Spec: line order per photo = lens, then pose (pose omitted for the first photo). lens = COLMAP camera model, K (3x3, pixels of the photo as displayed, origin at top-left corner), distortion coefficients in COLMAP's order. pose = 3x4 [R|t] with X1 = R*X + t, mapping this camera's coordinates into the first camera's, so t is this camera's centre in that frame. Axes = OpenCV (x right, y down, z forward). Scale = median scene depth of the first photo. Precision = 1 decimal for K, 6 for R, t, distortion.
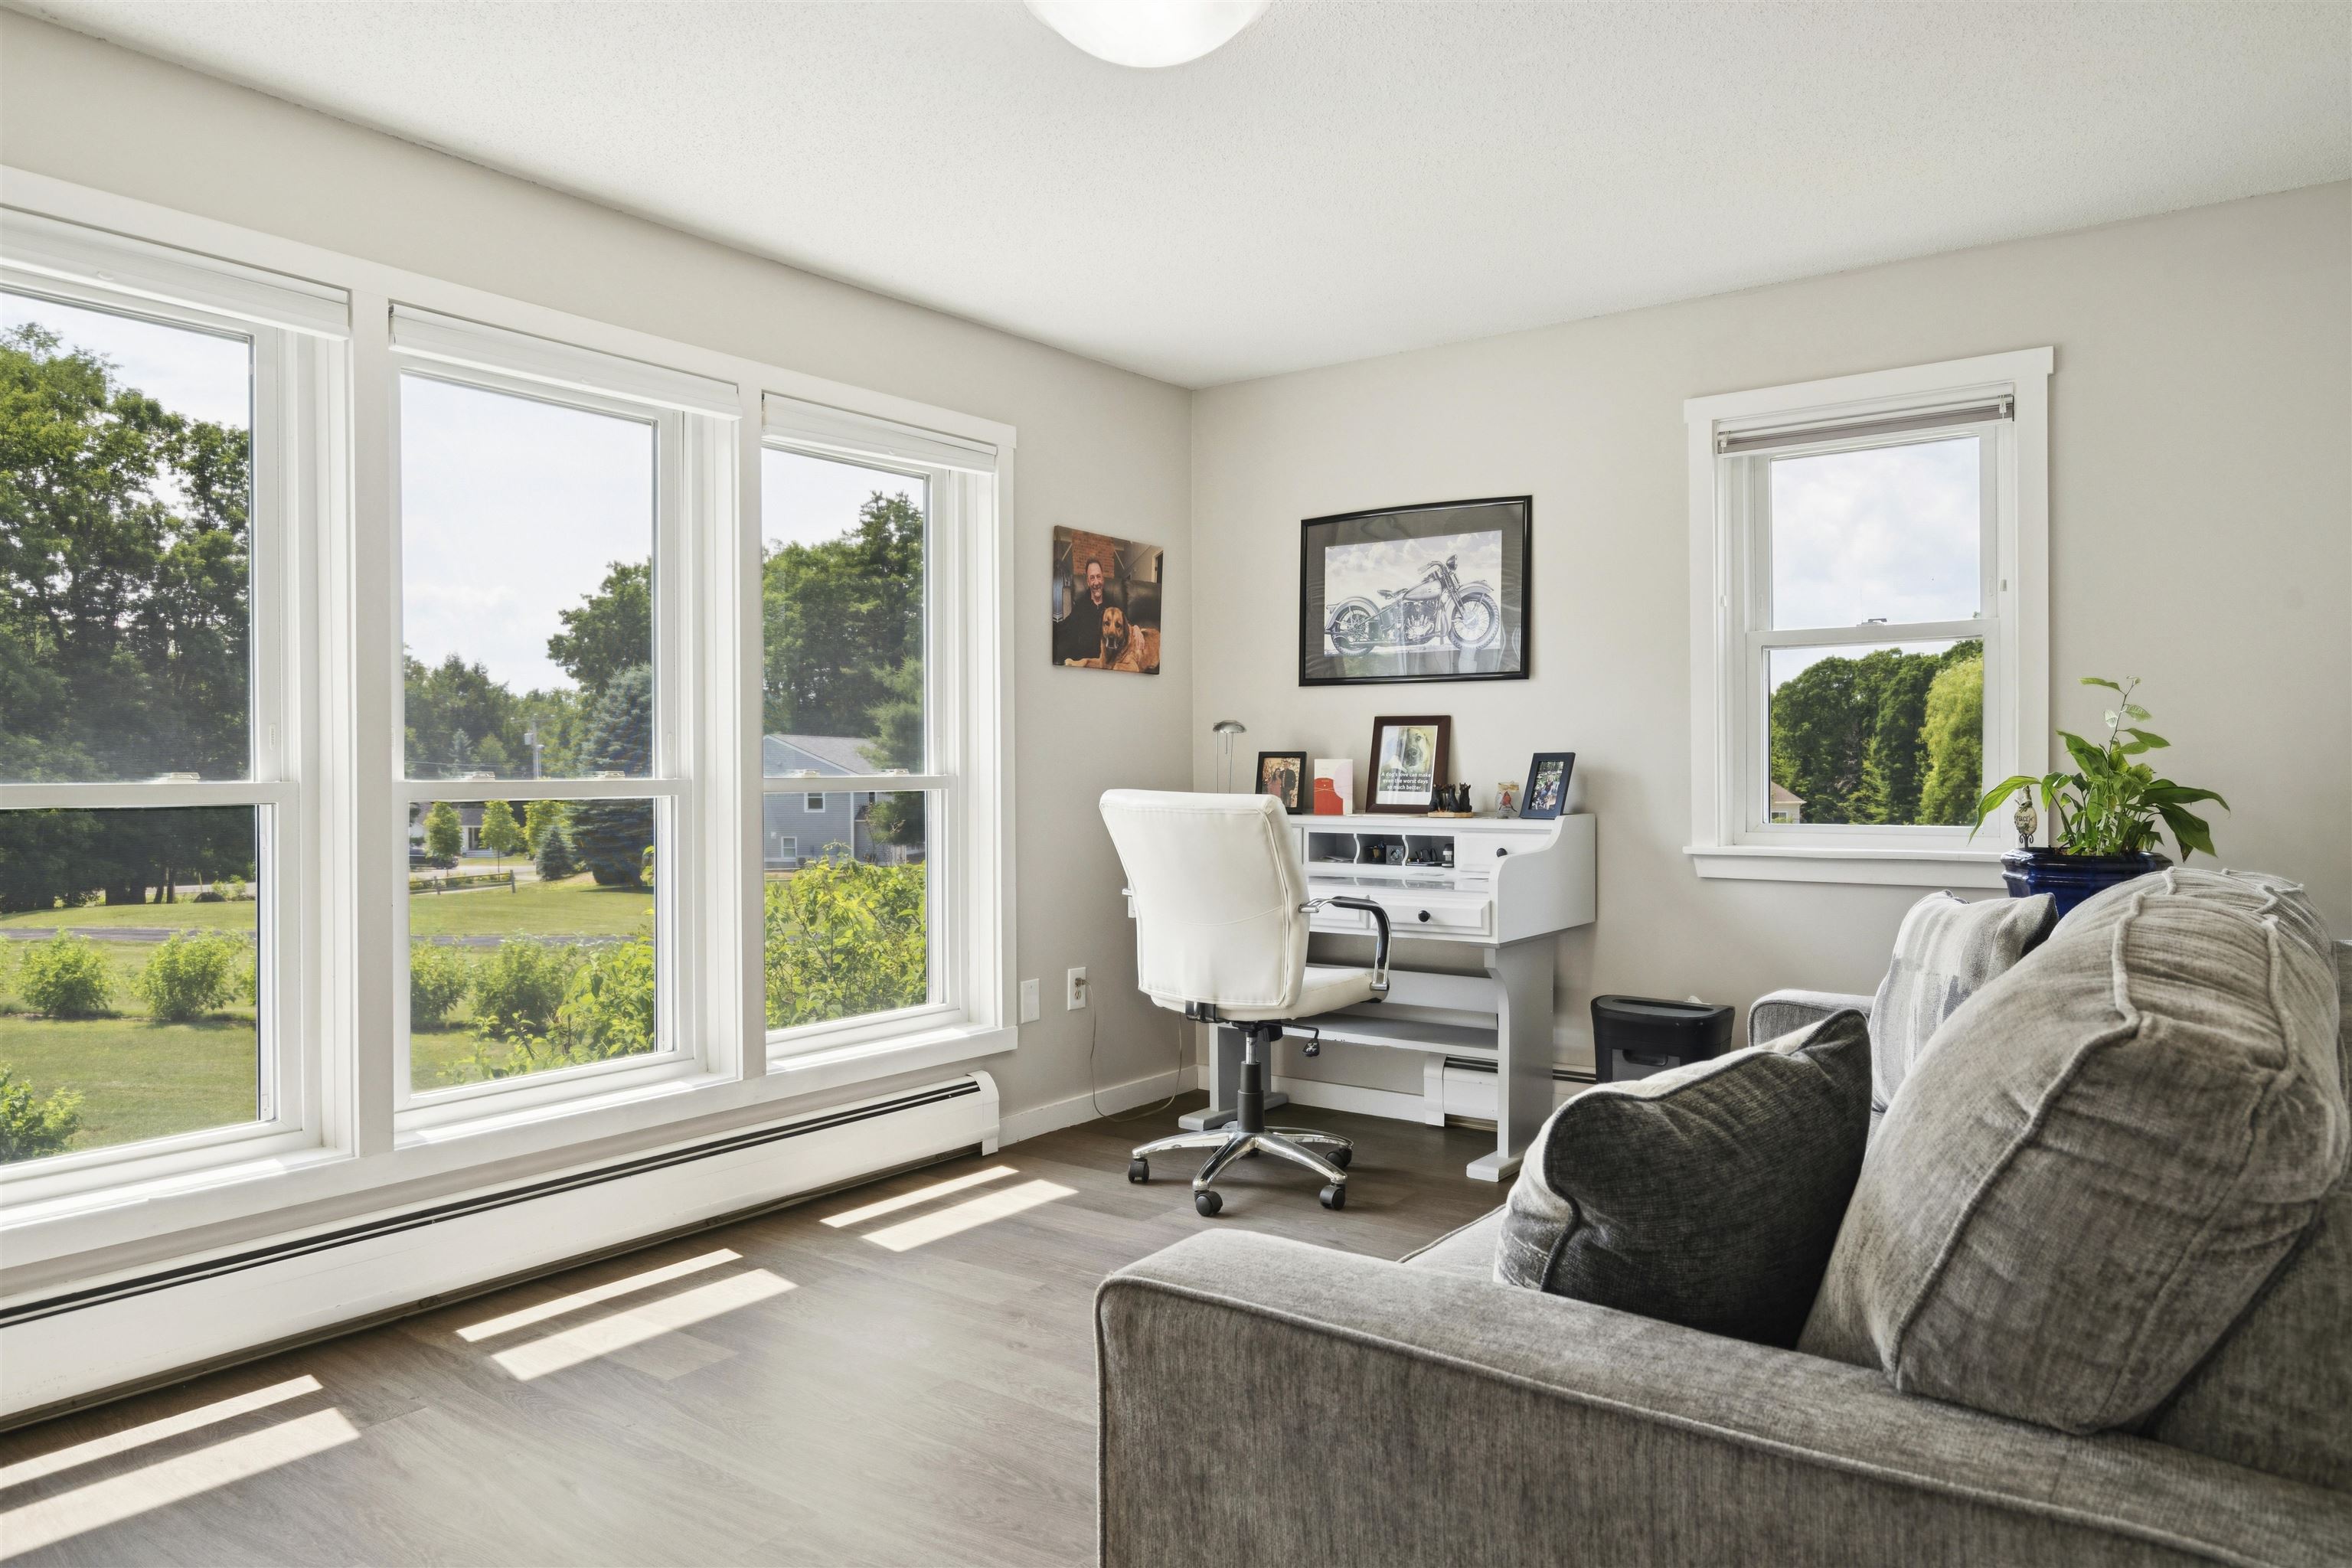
lens RADIAL K [[1539.6, 0, 1176.0], [0, 1539.6, 784.0], [0, 0, 1]] dist [0.001918, 0.000218]
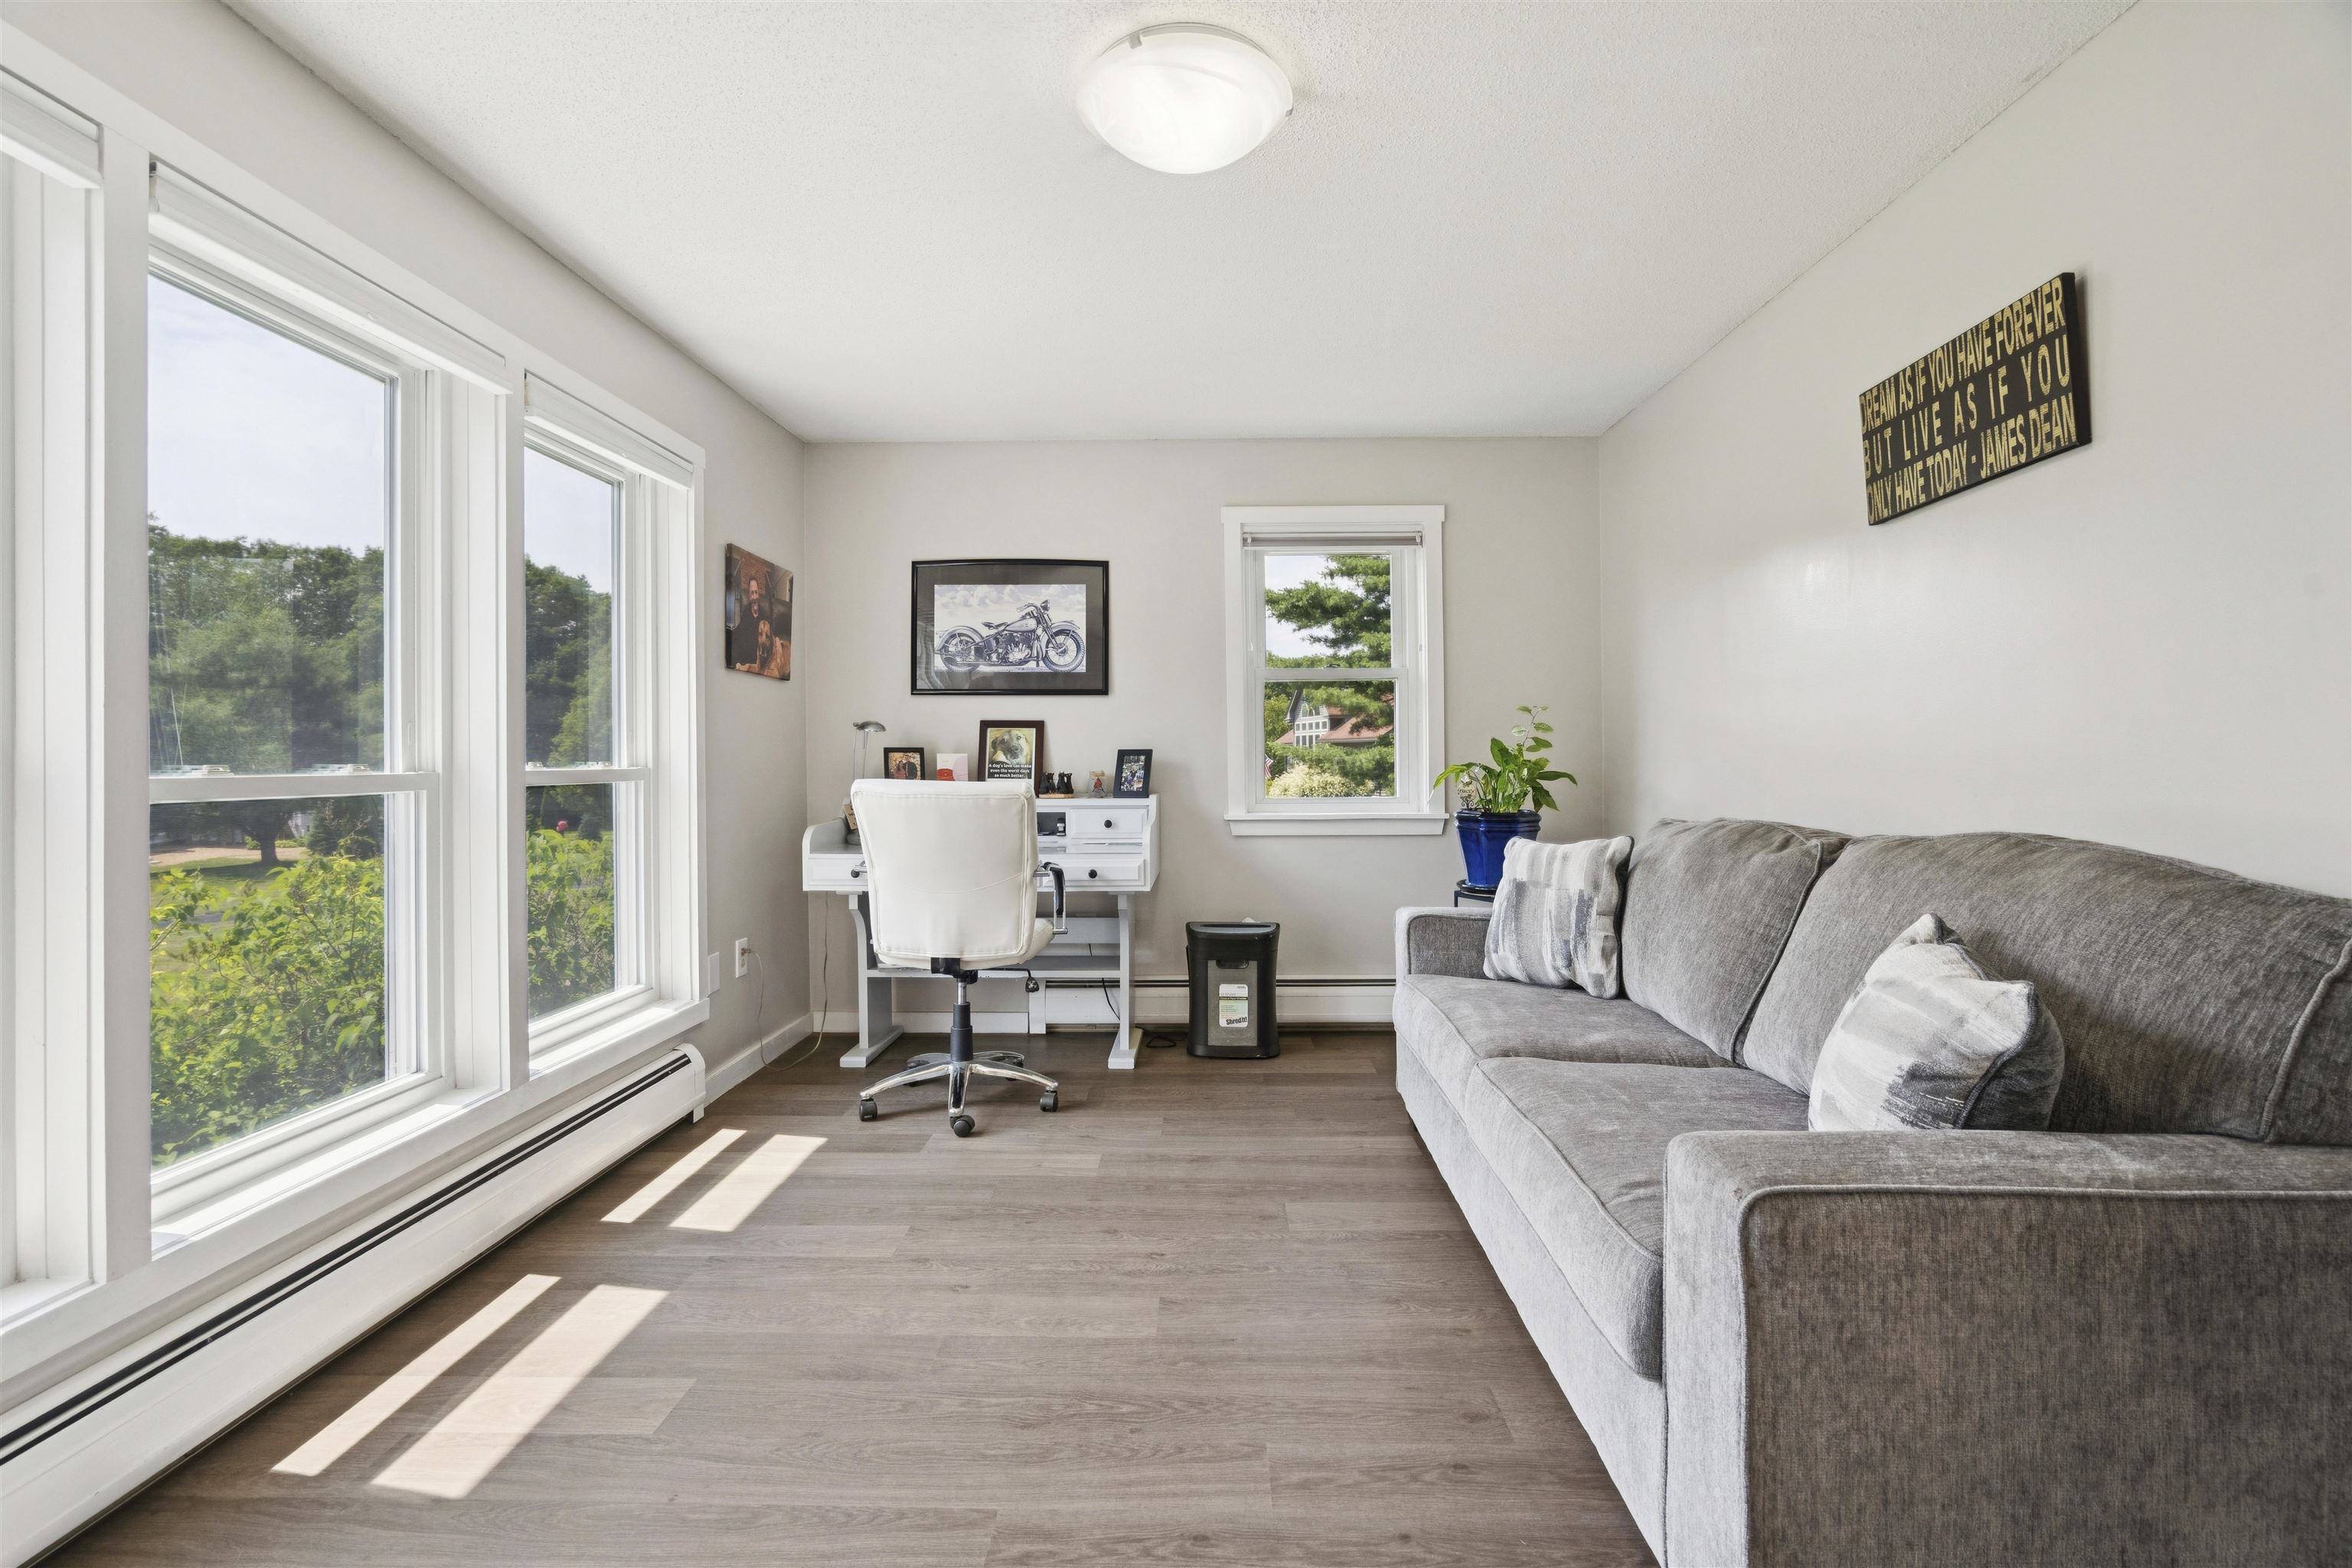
lens RADIAL K [[1086.5, 0, 1182.3], [0, 1086.5, 755.8], [0, 0, 1]] dist [0.000166, 0.001084]
pose [[0.815719, 0.002055, 0.578444, -0.283065], [0.006975, 0.999886, -0.013389, -0.001351], [-0.578406, 0.014956, 0.815612, 0.183263]]
